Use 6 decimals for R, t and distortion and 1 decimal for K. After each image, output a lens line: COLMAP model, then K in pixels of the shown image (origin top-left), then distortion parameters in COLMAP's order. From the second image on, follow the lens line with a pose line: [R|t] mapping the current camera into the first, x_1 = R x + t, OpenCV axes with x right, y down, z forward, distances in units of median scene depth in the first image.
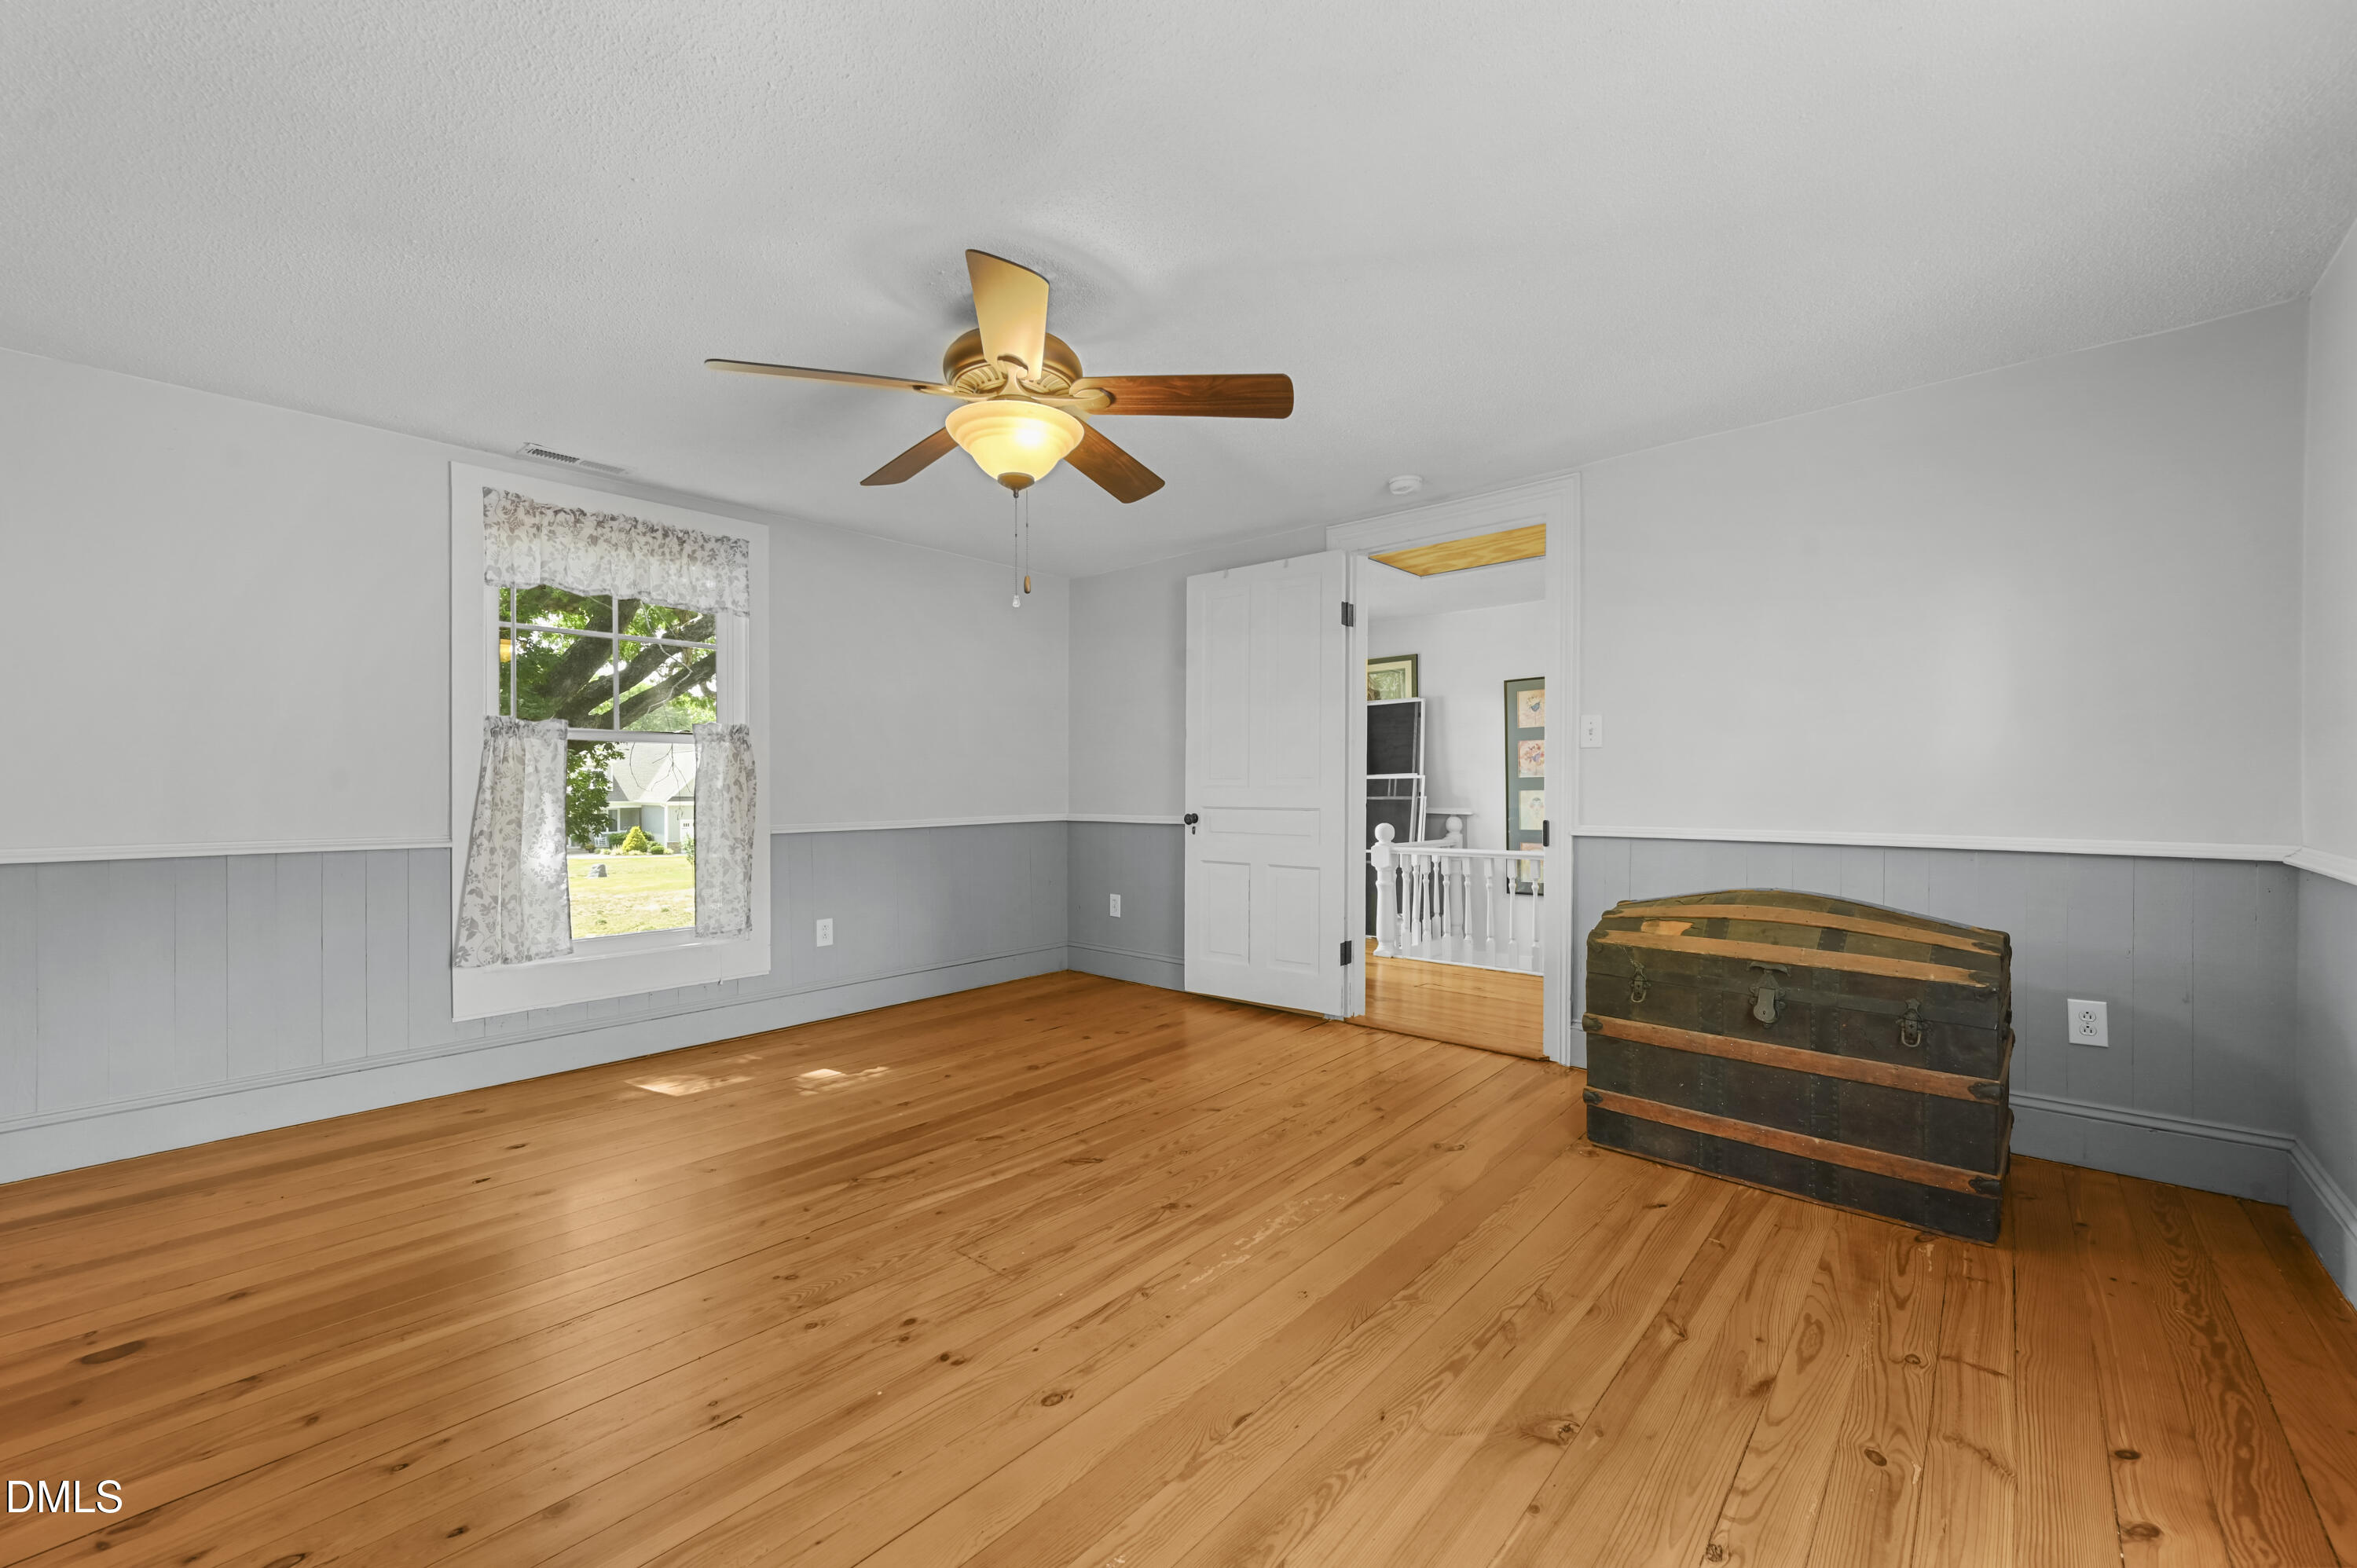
lens RADIAL K [[930.0, 0, 1182.0], [0, 930.0, 781.4], [0, 0, 1]] dist [-0.000863, -0.000081]
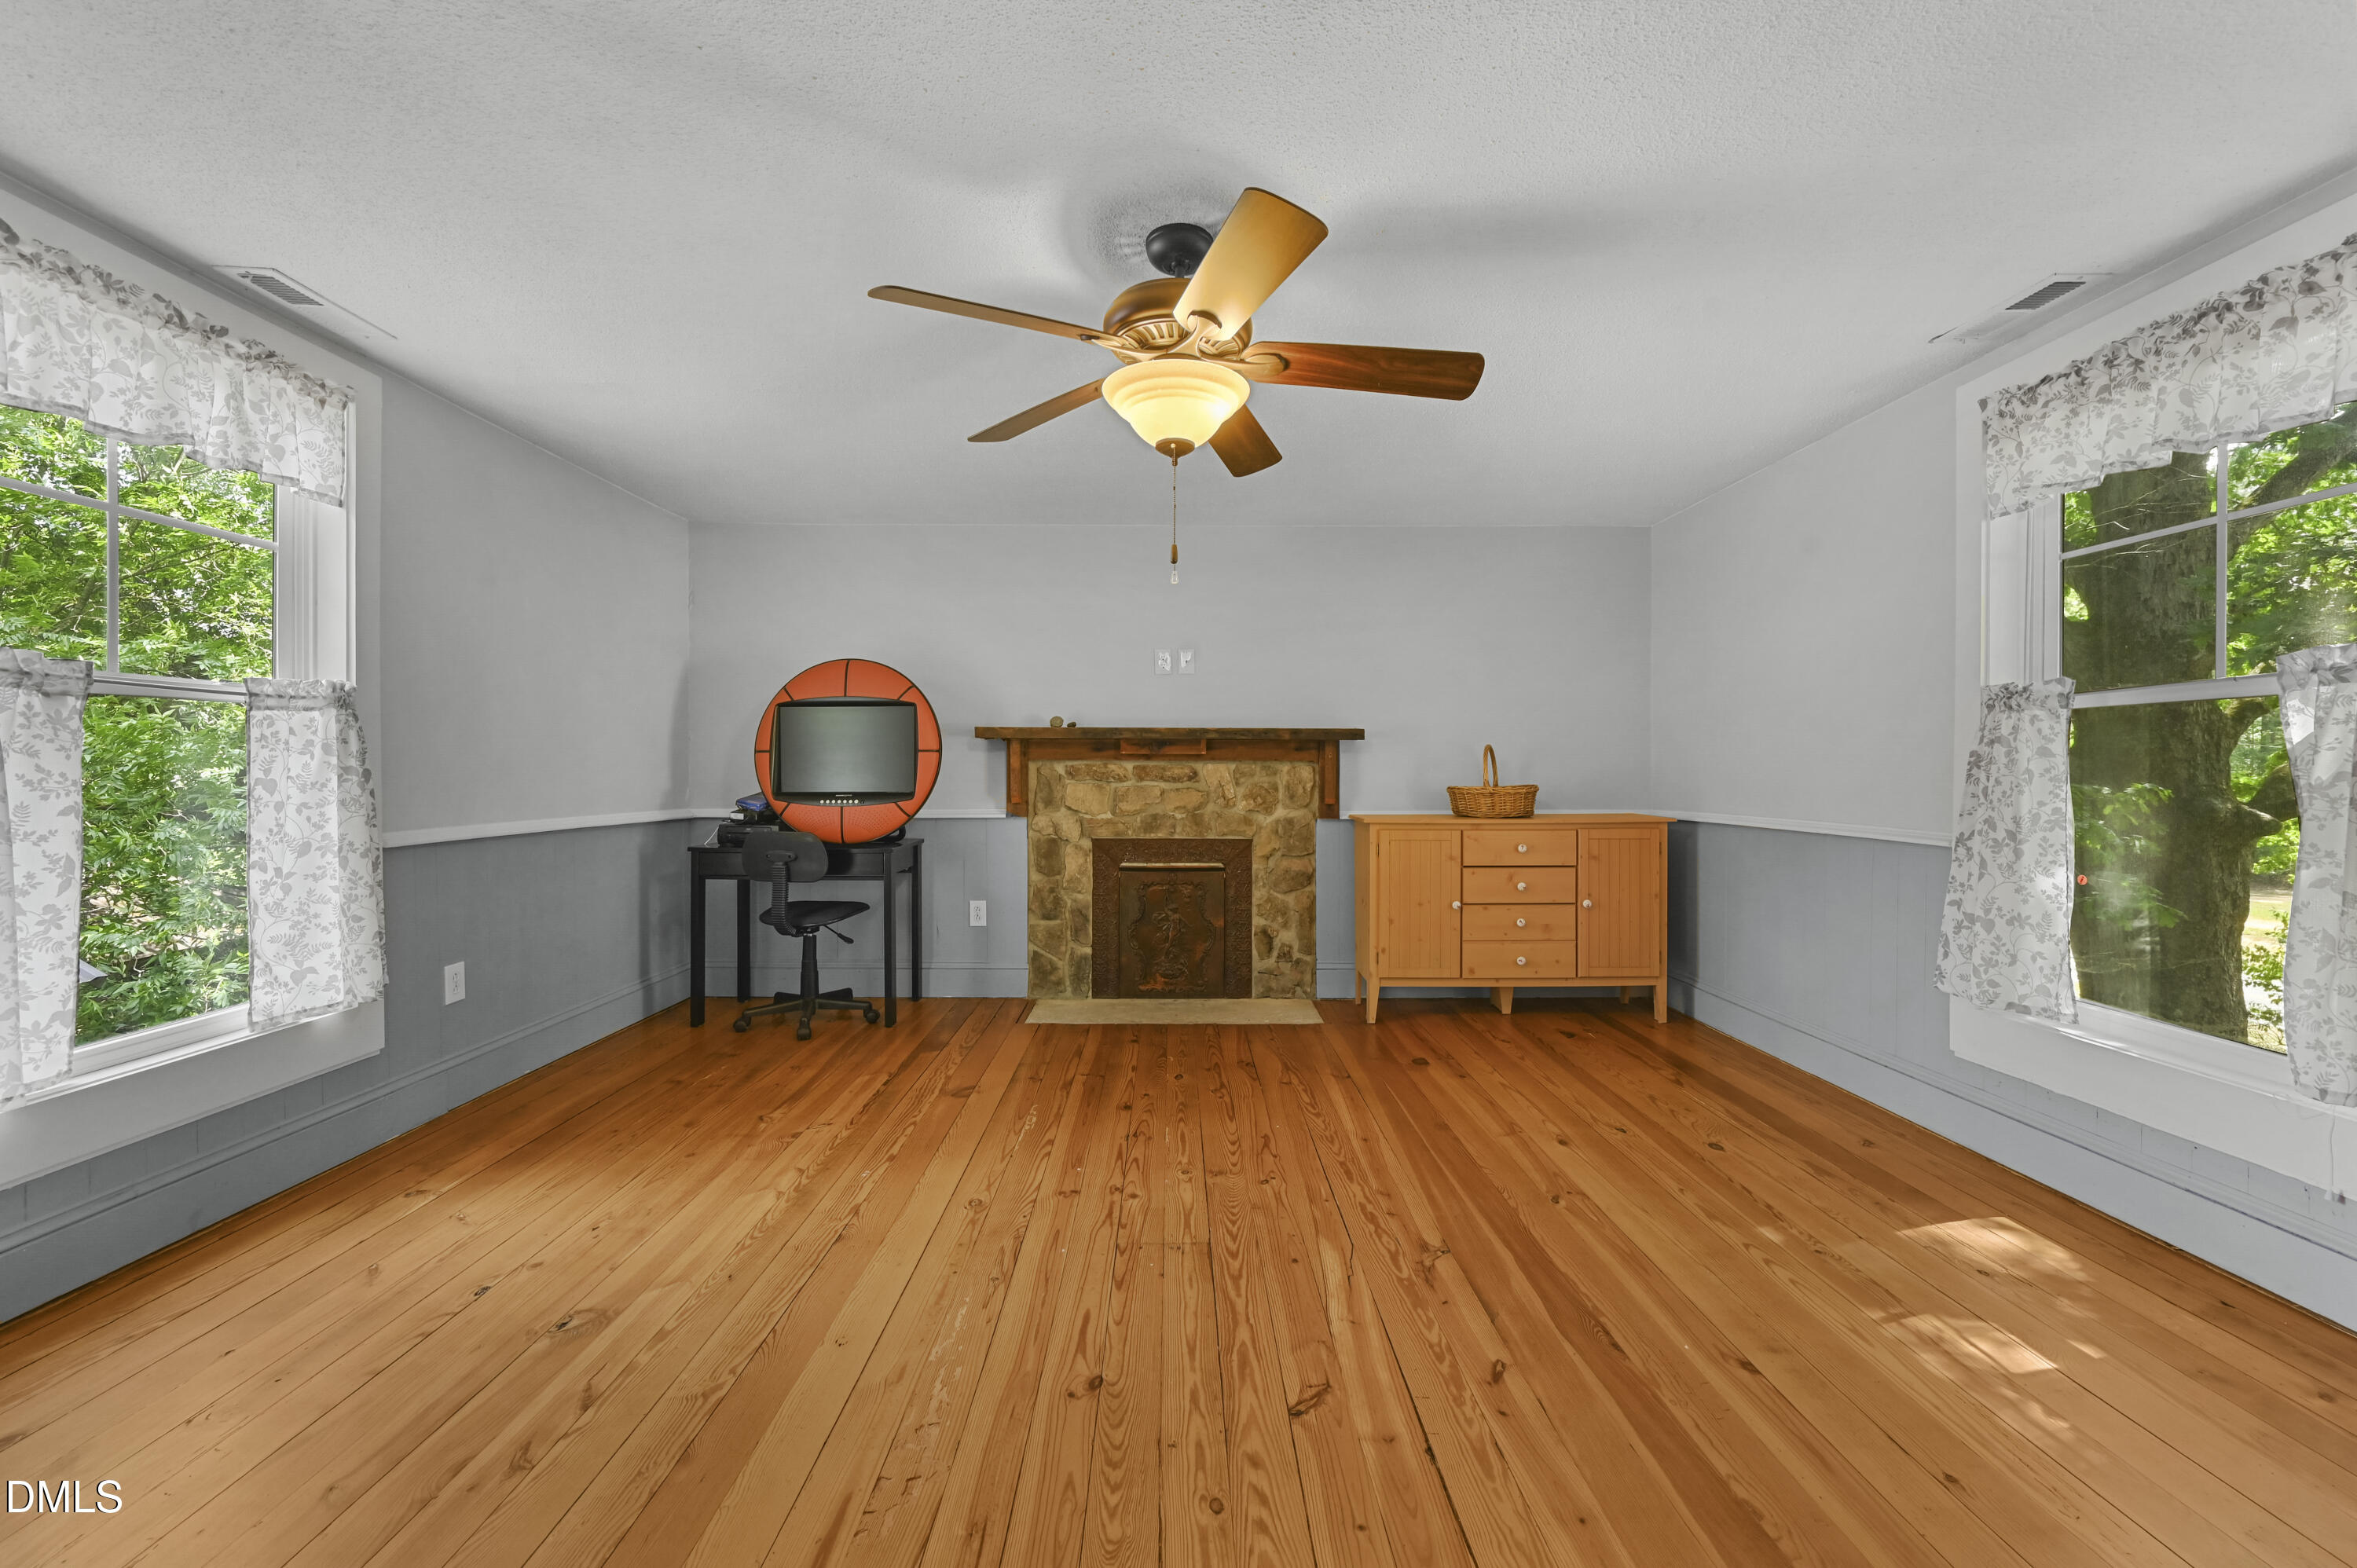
lens RADIAL K [[930.0, 0, 1182.0], [0, 930.0, 781.4], [0, 0, 1]] dist [-0.000863, -0.000081]
pose [[-0.735458, 0.011130, -0.677479, 0.366608], [0.002964, 0.999908, 0.013209, -0.003317], [0.677564, 0.007707, -0.735424, 1.403910]]
